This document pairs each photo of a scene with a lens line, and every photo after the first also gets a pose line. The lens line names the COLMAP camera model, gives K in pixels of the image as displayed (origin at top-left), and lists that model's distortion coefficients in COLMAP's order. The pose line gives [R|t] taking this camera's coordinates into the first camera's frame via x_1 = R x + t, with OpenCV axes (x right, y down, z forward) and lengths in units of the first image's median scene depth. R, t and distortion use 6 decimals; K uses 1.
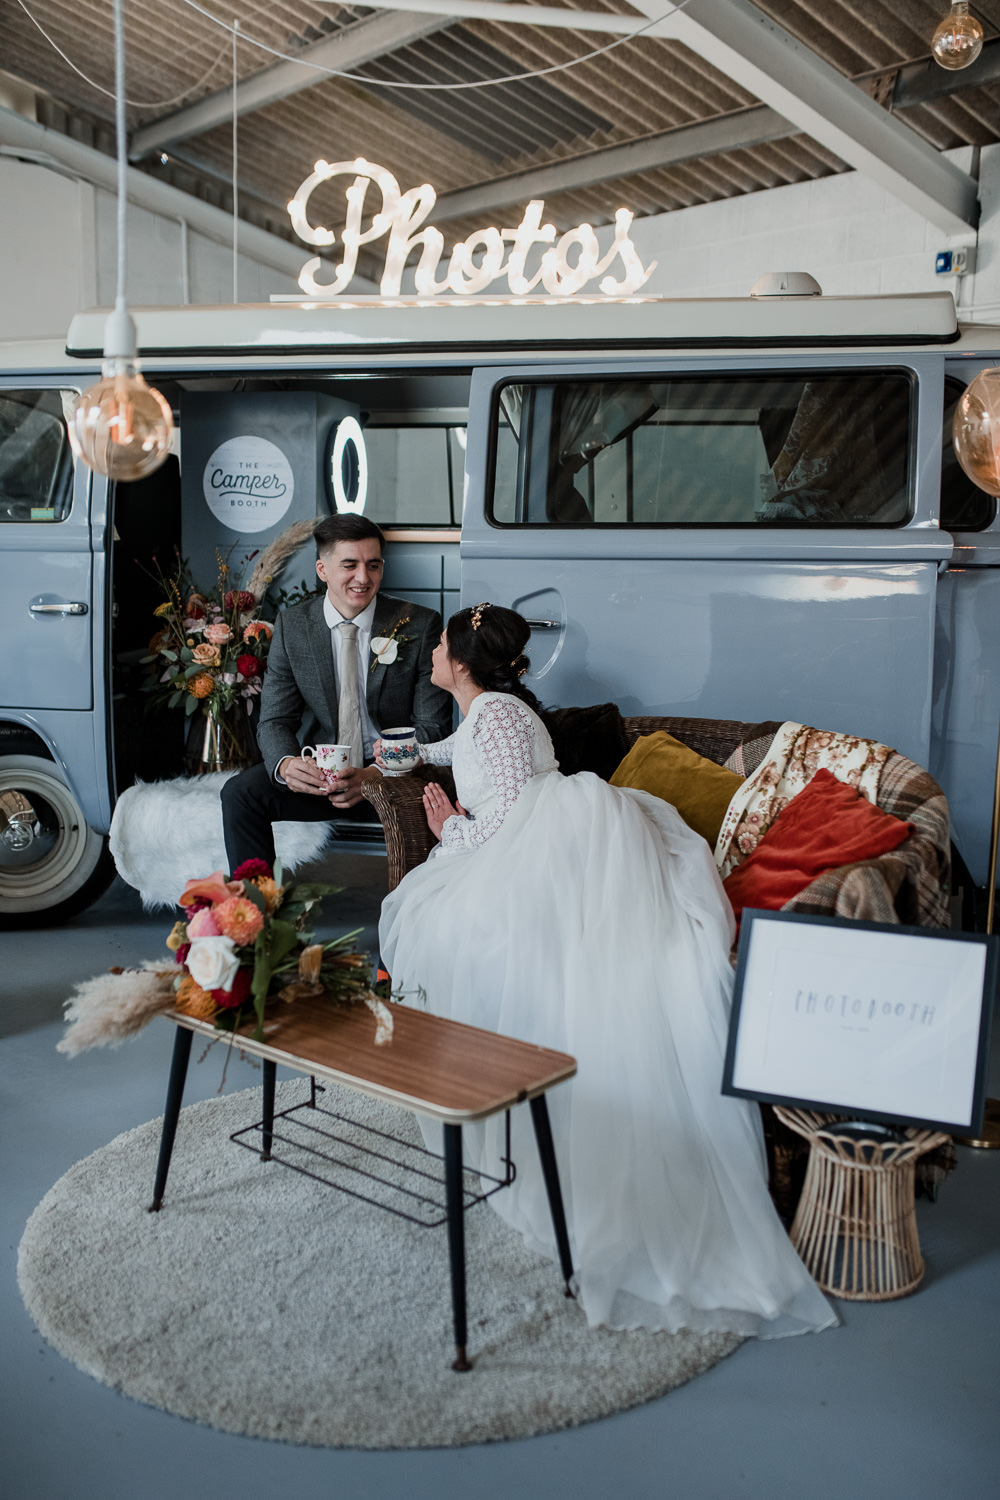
lens RADIAL K [[1437.2, 0, 503.7], [0, 1437.2, 750.5], [0, 0, 1]] dist [0.019495, 0.000000]
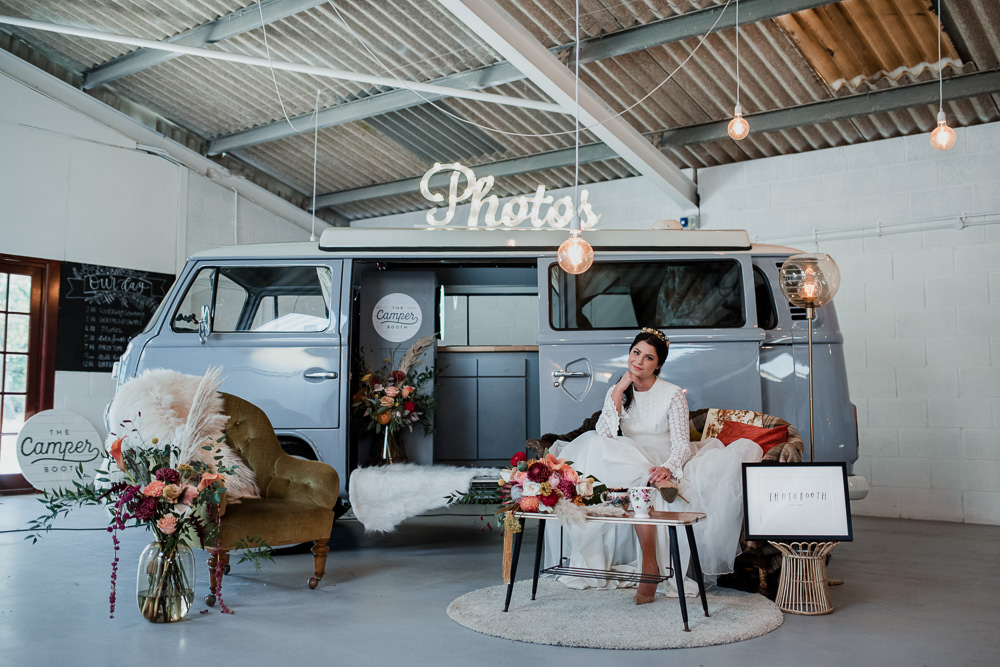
lens RADIAL K [[1057.9, 0, 497.7], [0, 1057.9, 331.7], [0, 0, 1]] dist [0.011344, 0.000000]
pose [[0.970944, 0.003002, 0.239288, -0.389315], [0.052064, 0.973320, -0.223469, 0.160351], [-0.233575, 0.229434, 0.944882, -0.375652]]
